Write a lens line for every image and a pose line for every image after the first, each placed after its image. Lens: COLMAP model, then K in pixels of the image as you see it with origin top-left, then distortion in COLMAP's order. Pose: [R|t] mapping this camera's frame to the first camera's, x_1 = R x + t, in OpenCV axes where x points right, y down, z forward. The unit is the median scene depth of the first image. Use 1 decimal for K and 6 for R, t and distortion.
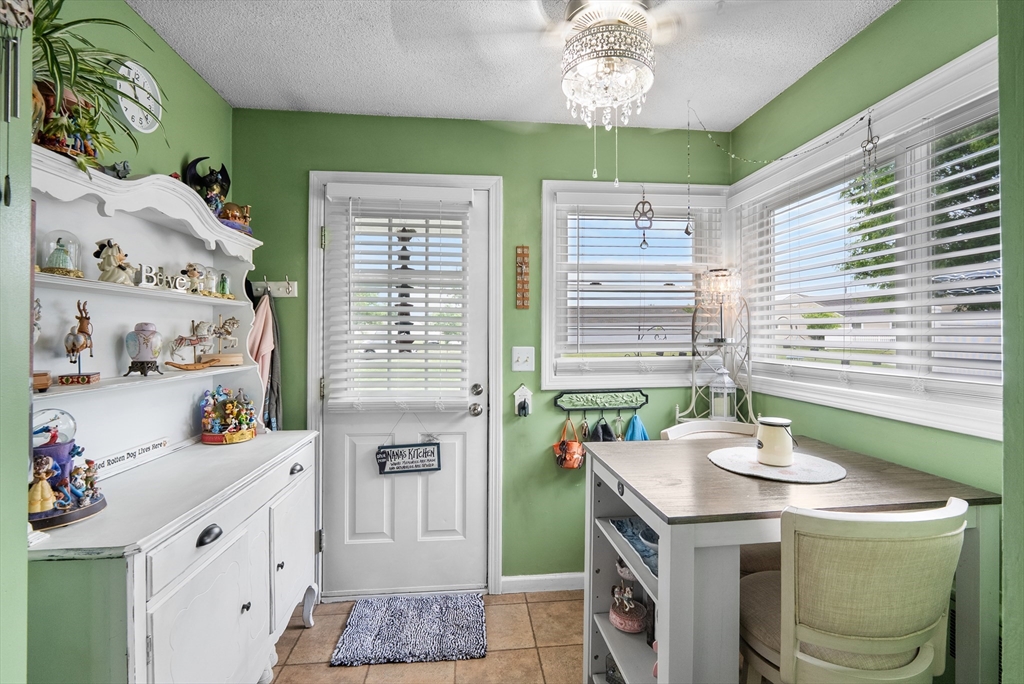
lens RADIAL K [[469.4, 0, 515.1], [0, 469.4, 330.8], [0, 0, 1]] dist [-0.008577, -0.000147]
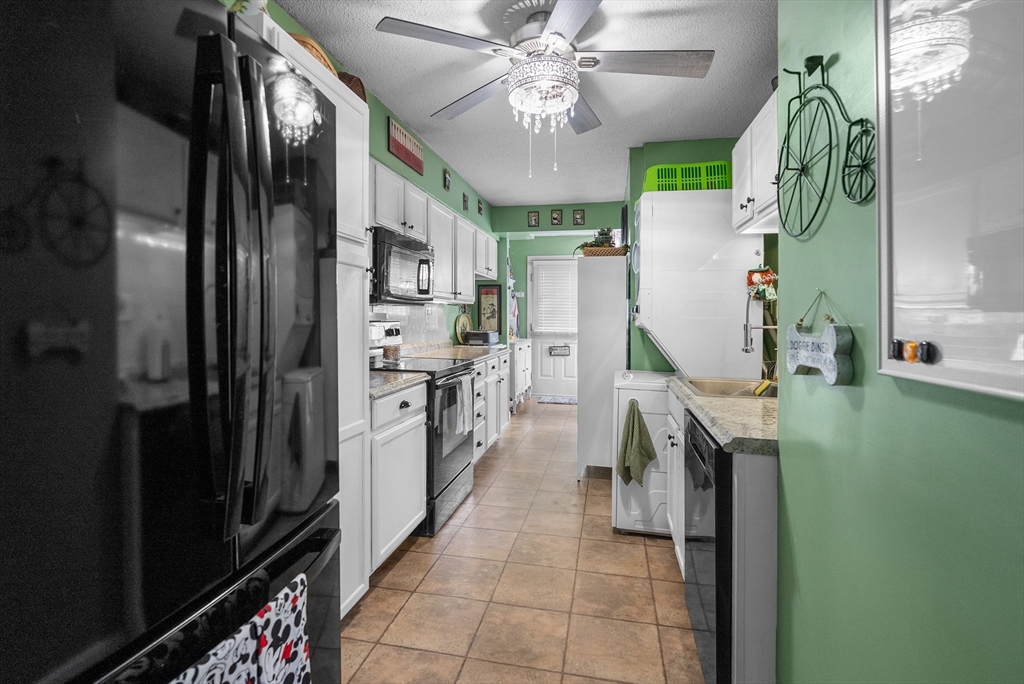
lens RADIAL K [[473.1, 0, 519.2], [0, 473.1, 310.0], [0, 0, 1]] dist [-0.002582, -0.000473]
pose [[0.957606, -0.000712, -0.288080, 0.393680], [-0.002200, 0.999950, -0.009784, 0.042601], [0.288073, 0.010003, 0.957556, -1.944681]]
